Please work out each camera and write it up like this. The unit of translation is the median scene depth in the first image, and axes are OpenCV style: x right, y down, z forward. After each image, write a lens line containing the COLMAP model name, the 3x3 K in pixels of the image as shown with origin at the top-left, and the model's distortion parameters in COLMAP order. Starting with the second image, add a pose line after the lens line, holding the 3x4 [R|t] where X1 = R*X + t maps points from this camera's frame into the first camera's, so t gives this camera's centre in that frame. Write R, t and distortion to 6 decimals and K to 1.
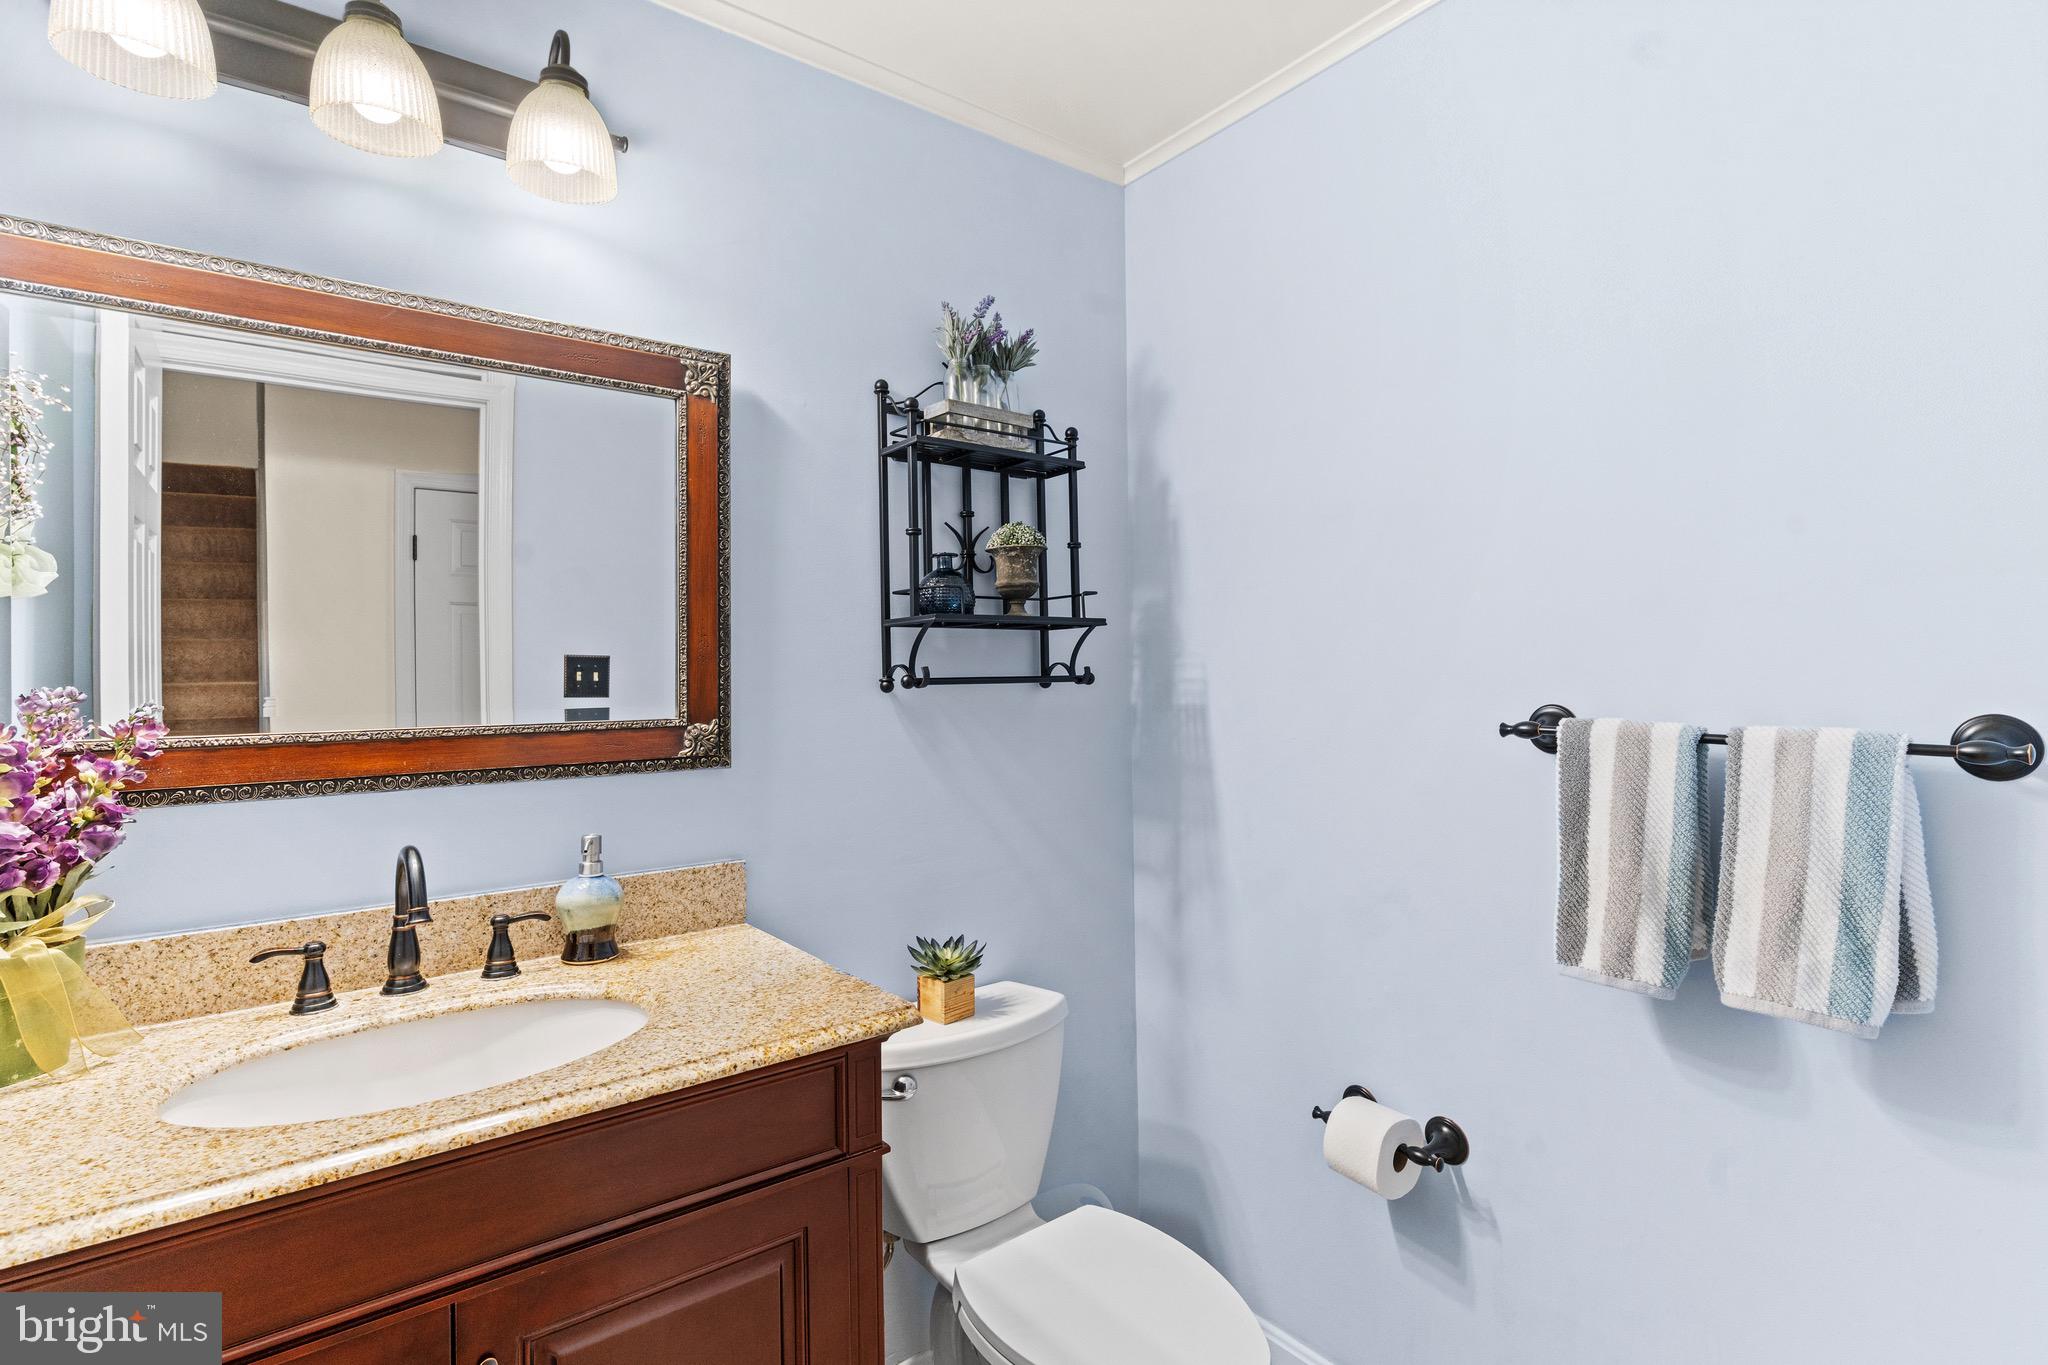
lens RADIAL K [[996.4, 0, 1034.2], [0, 996.4, 664.0], [0, 0, 1]] dist [0.002574, 0.000708]
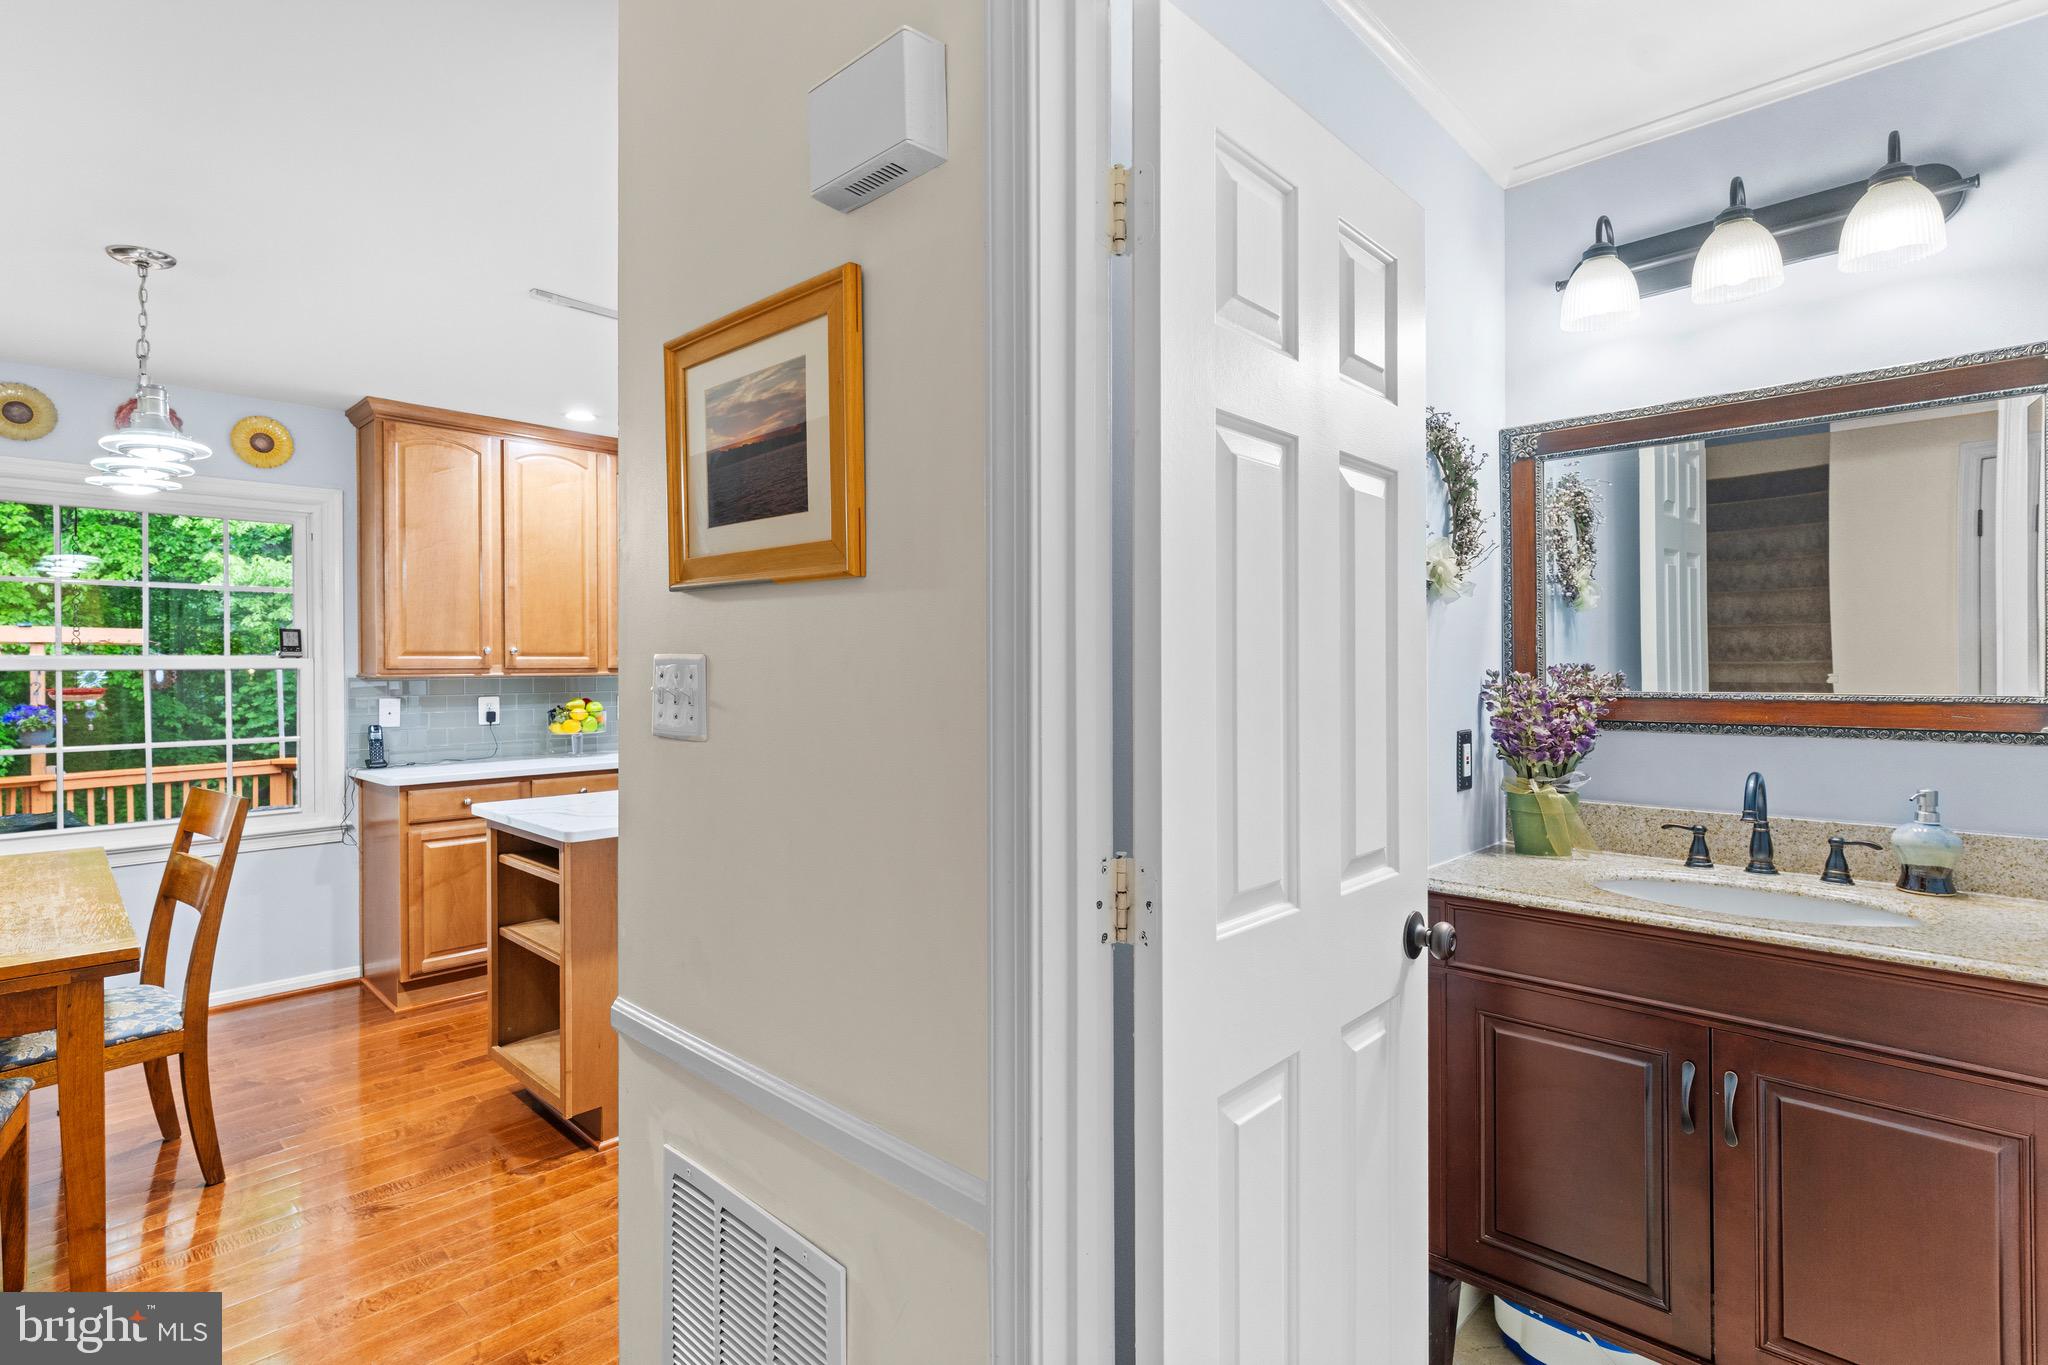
lens RADIAL K [[996.4, 0, 1020.9], [0, 996.4, 673.4], [0, 0, 1]] dist [0.002574, 0.000708]
pose [[0.161411, 0.016642, -0.986747, 0.633330], [0.013816, 0.999722, 0.019121, -0.005756], [0.986791, -0.016719, 0.161136, -0.296389]]
